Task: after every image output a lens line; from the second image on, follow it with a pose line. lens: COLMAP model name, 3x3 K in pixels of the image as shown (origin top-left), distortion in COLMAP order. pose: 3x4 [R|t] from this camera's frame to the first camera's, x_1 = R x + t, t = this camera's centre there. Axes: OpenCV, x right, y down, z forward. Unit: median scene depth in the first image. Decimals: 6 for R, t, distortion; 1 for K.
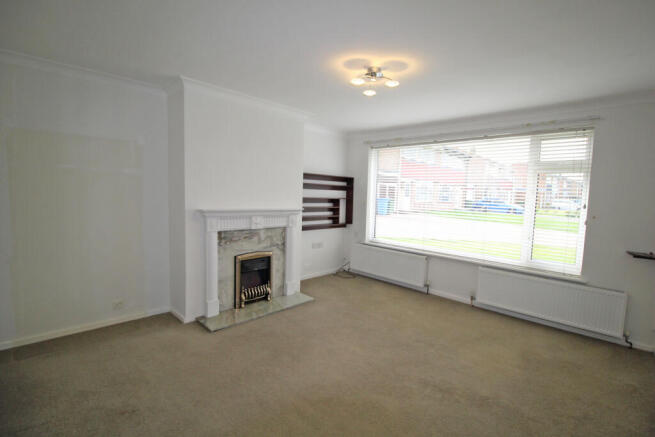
lens RADIAL K [[297.8, 0, 343.0], [0, 297.8, 221.9], [0, 0, 1]] dist [-0.003113, -0.000404]
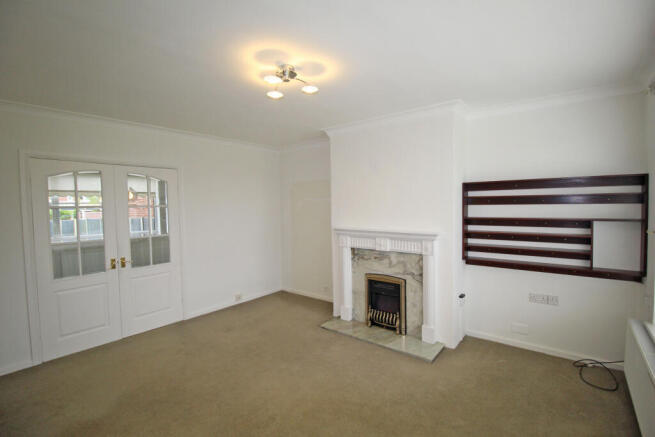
lens RADIAL K [[297.8, 0, 330.6], [0, 297.8, 219.6], [0, 0, 1]] dist [-0.003113, -0.000404]
pose [[0.079177, 0.004628, -0.996850, 0.637082], [-0.078975, 0.996875, -0.001645, -0.060204], [0.993727, 0.078856, 0.079295, 0.728103]]
